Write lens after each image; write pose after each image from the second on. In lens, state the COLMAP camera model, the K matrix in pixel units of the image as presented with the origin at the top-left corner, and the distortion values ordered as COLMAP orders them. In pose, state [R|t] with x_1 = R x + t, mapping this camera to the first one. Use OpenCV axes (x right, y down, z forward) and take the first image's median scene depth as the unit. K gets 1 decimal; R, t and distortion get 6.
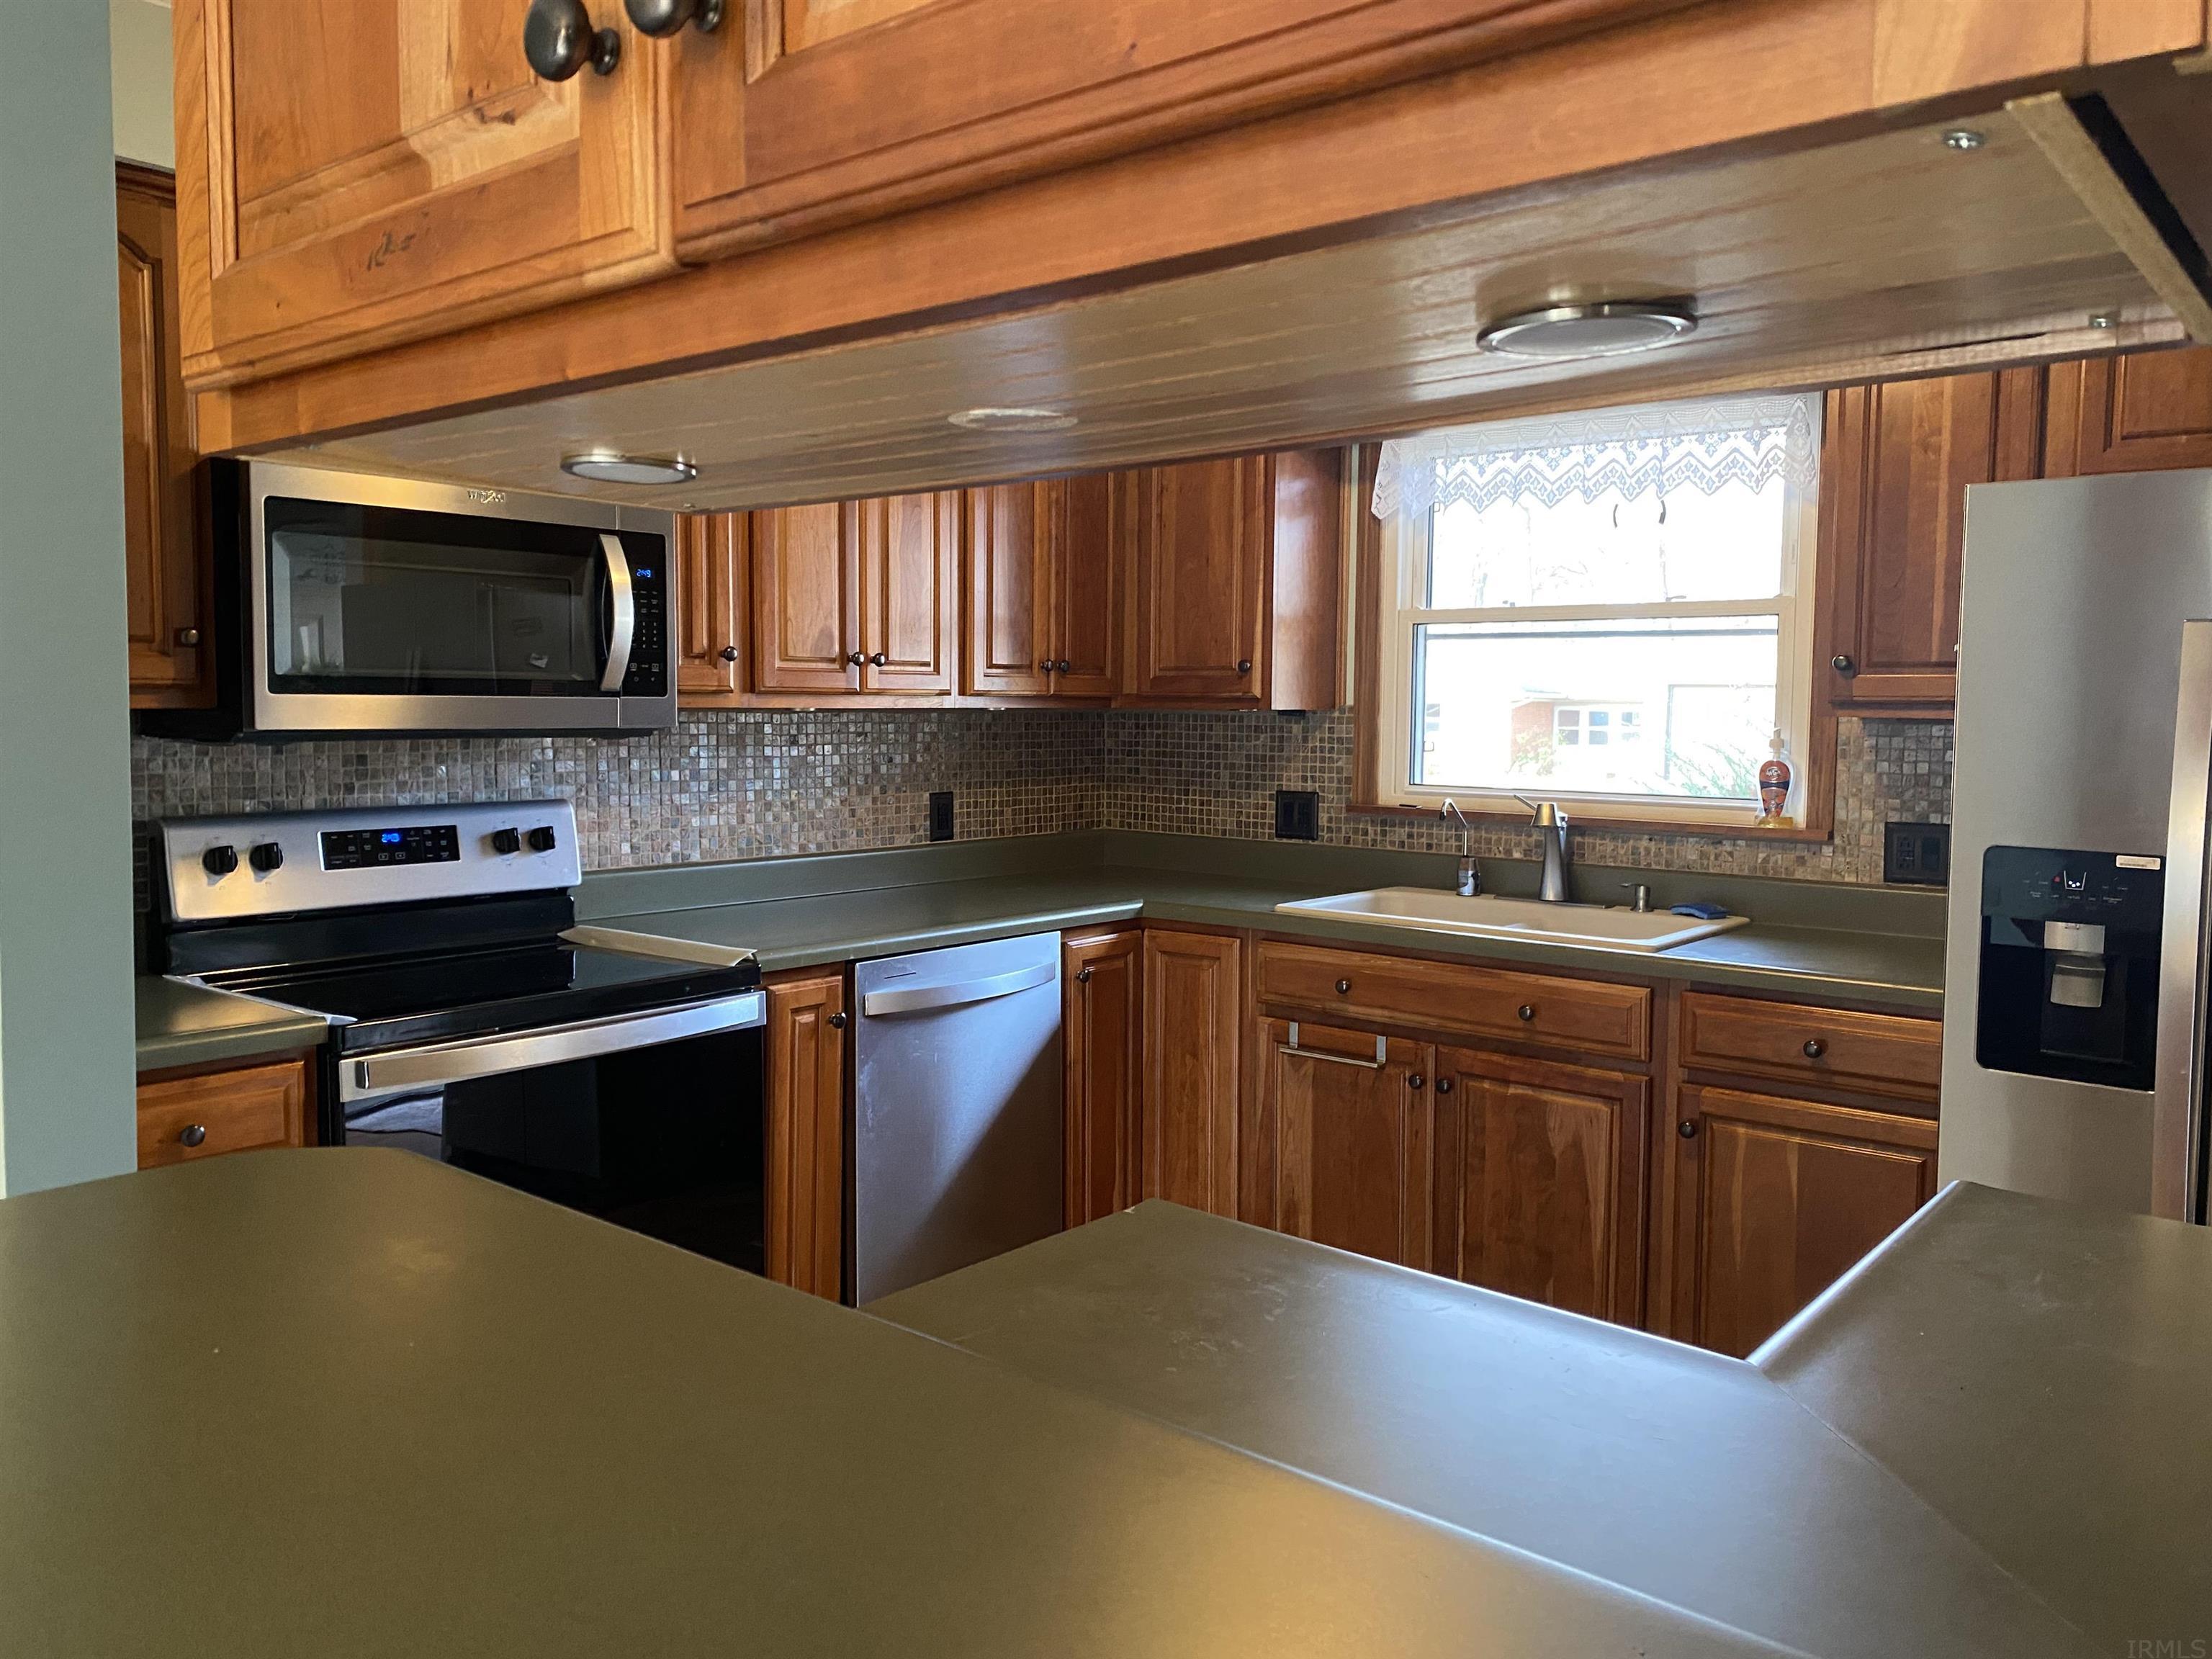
lens RADIAL K [[1685.7, 0, 1092.2], [0, 1685.7, 815.3], [0, 0, 1]] dist [0.049256, -0.046628]
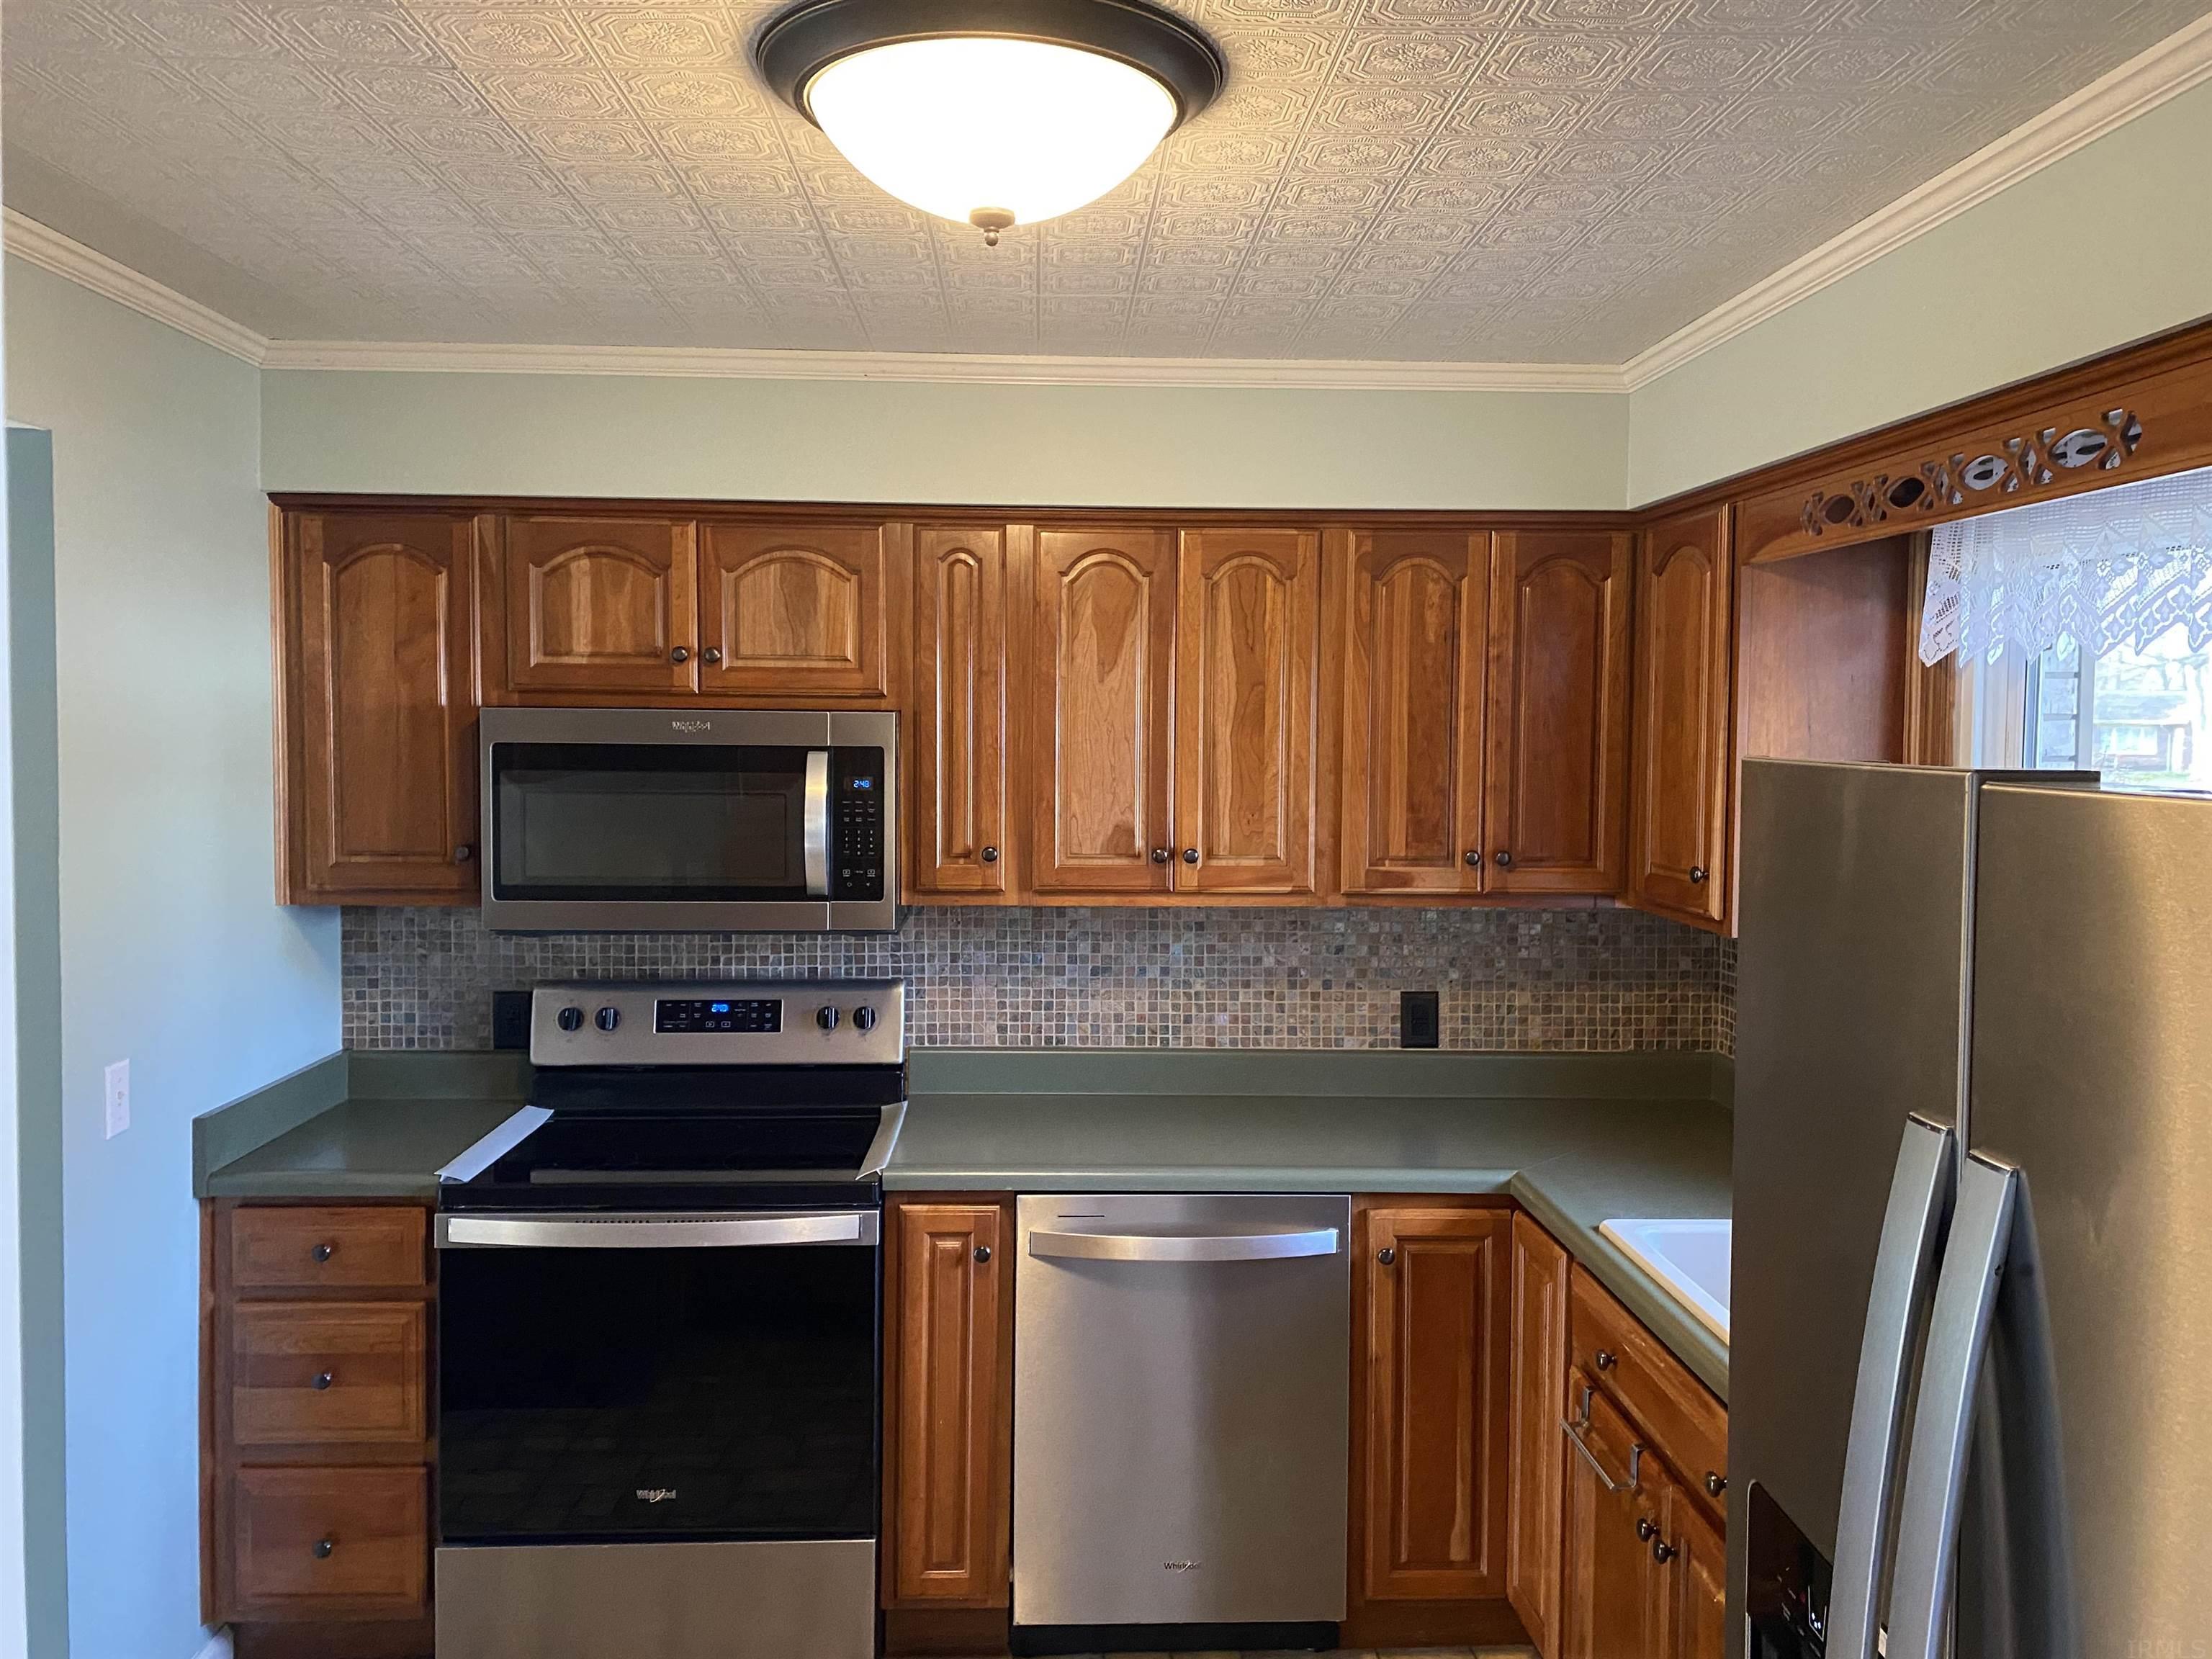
lens RADIAL K [[1685.7, 0, 1098.3], [0, 1685.7, 817.3], [0, 0, 1]] dist [0.049256, -0.046628]
pose [[0.656639, 0.037241, -0.753285, 0.525414], [-0.051829, 0.998647, 0.004192, -0.114434], [0.752422, 0.036289, 0.657681, 0.368284]]
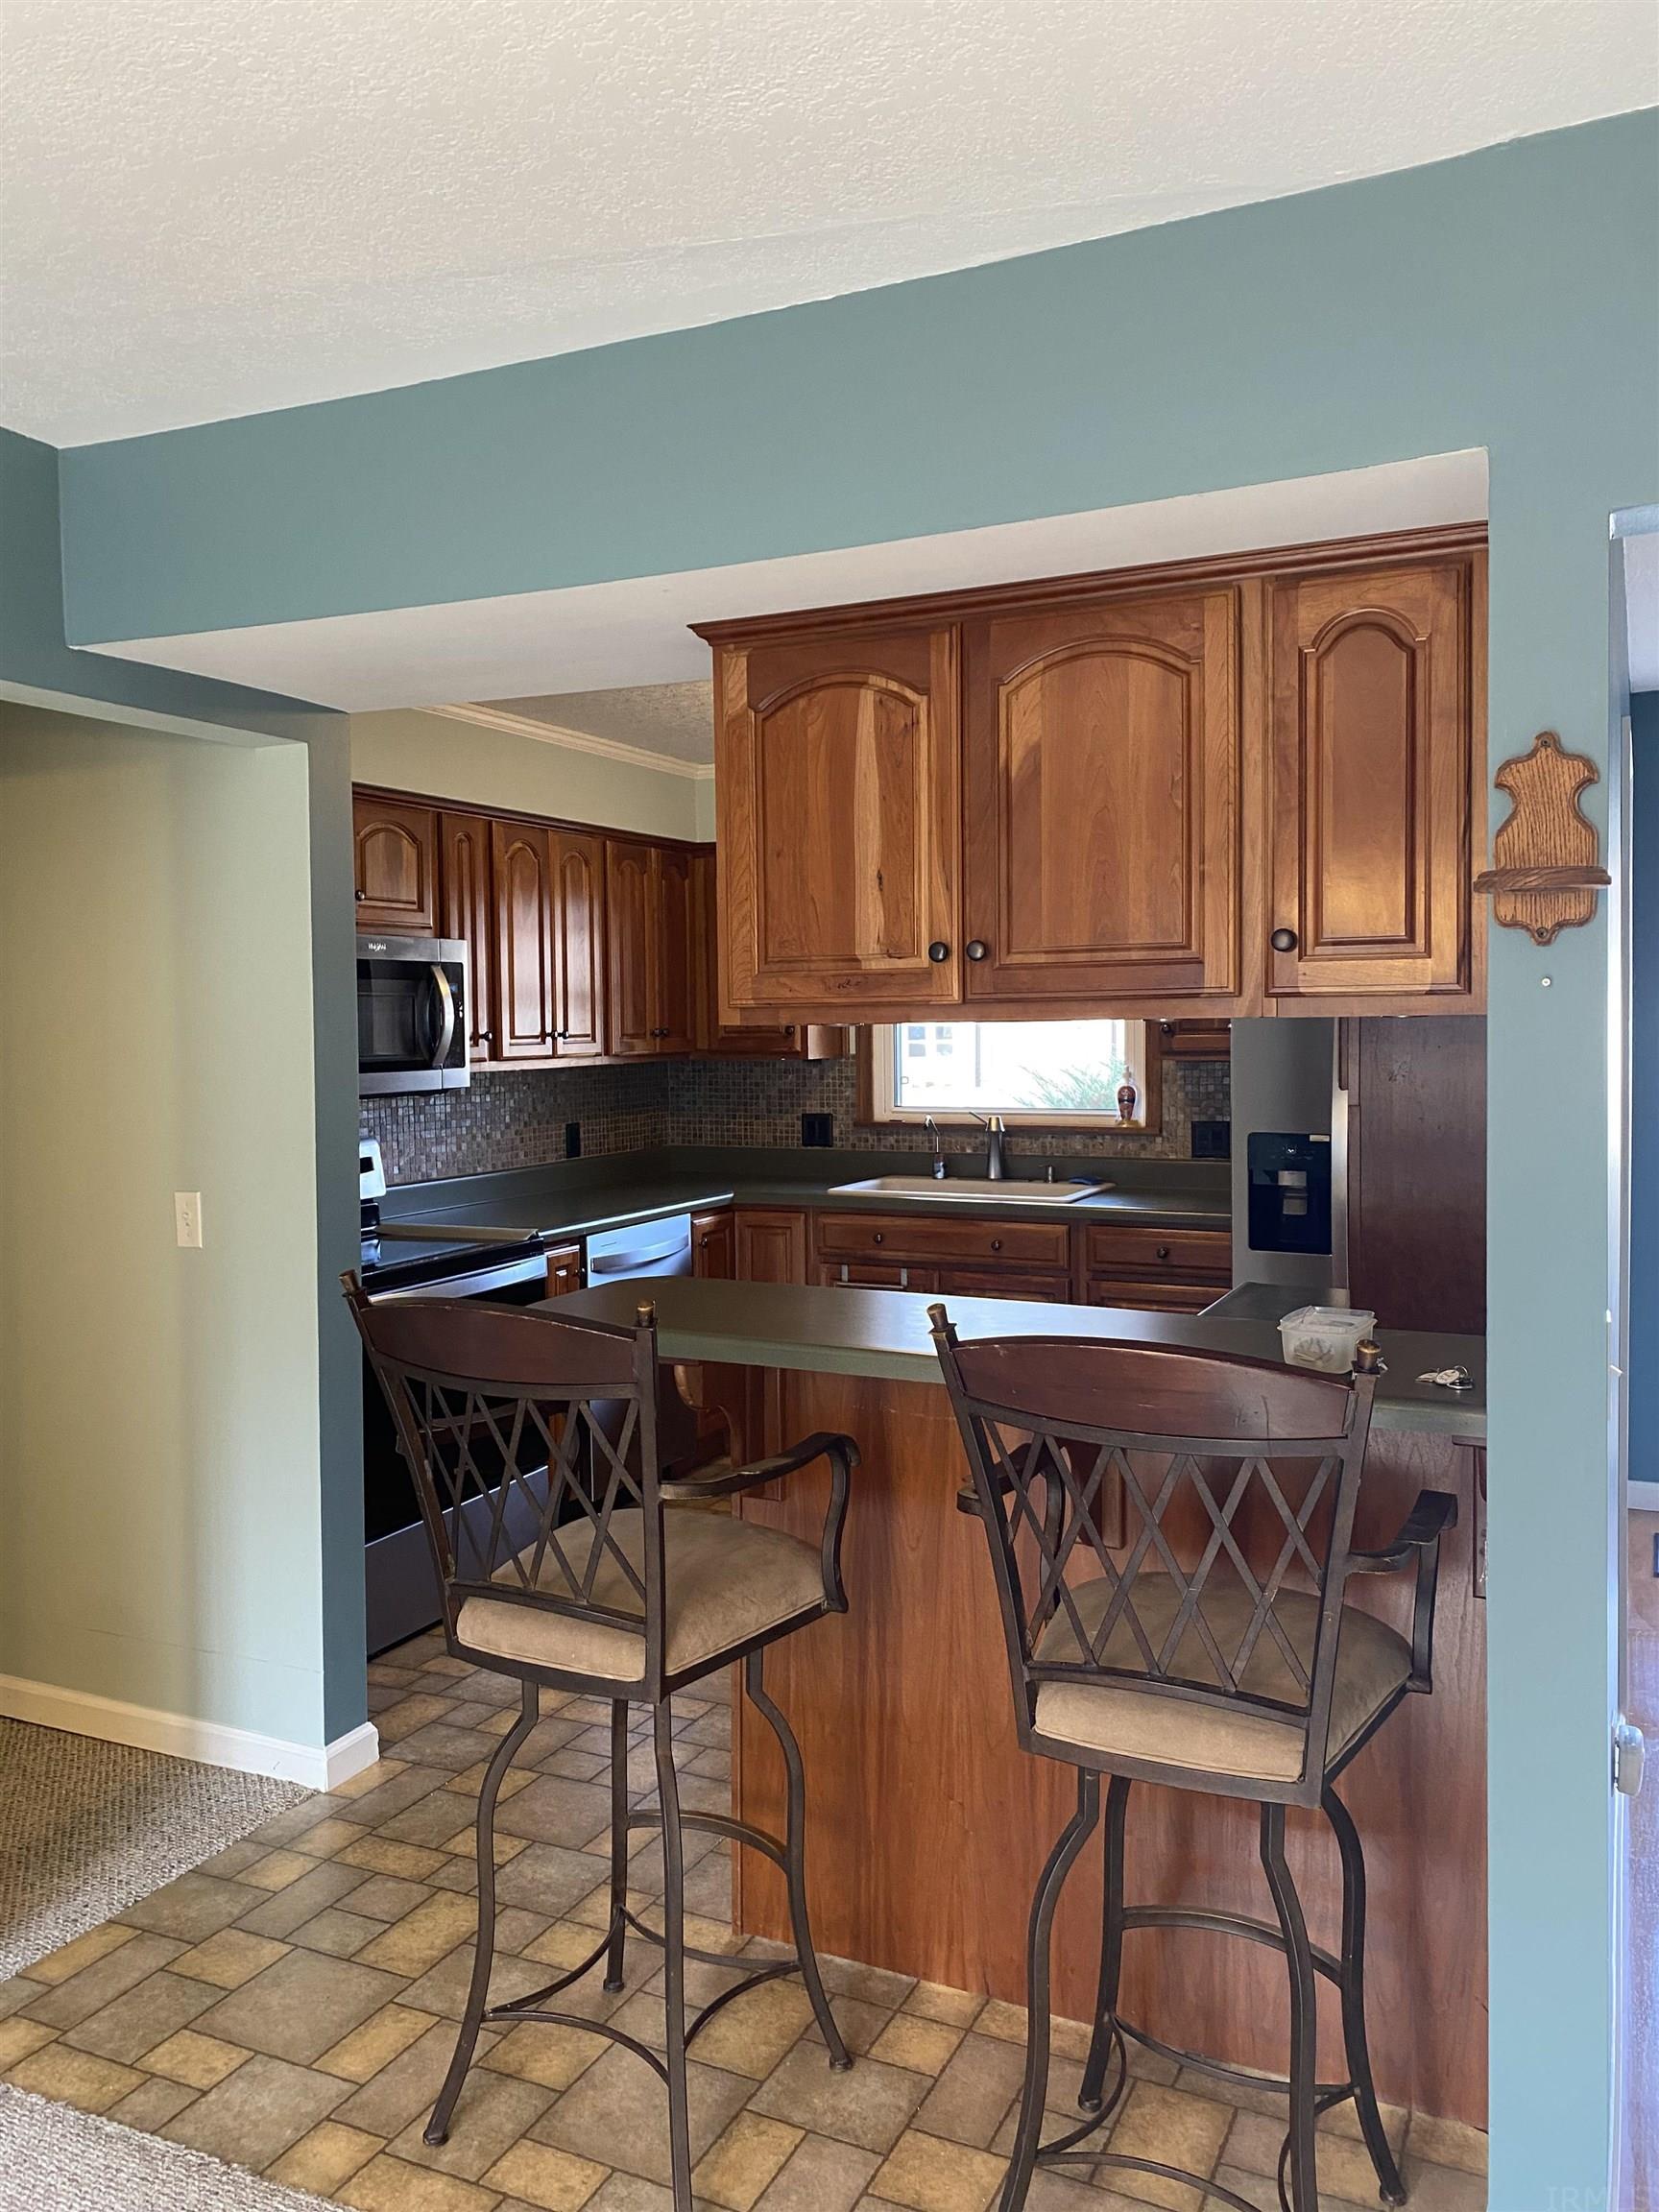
lens RADIAL K [[1685.7, 0, 829.9], [0, 1685.7, 1112.0], [0, 0, 1]] dist [0.049256, -0.046628]
pose [[0.968791, -0.033943, 0.245544, -0.267795], [0.036780, 0.999299, -0.006975, -0.006216], [-0.245135, 0.015788, 0.969360, -0.490152]]
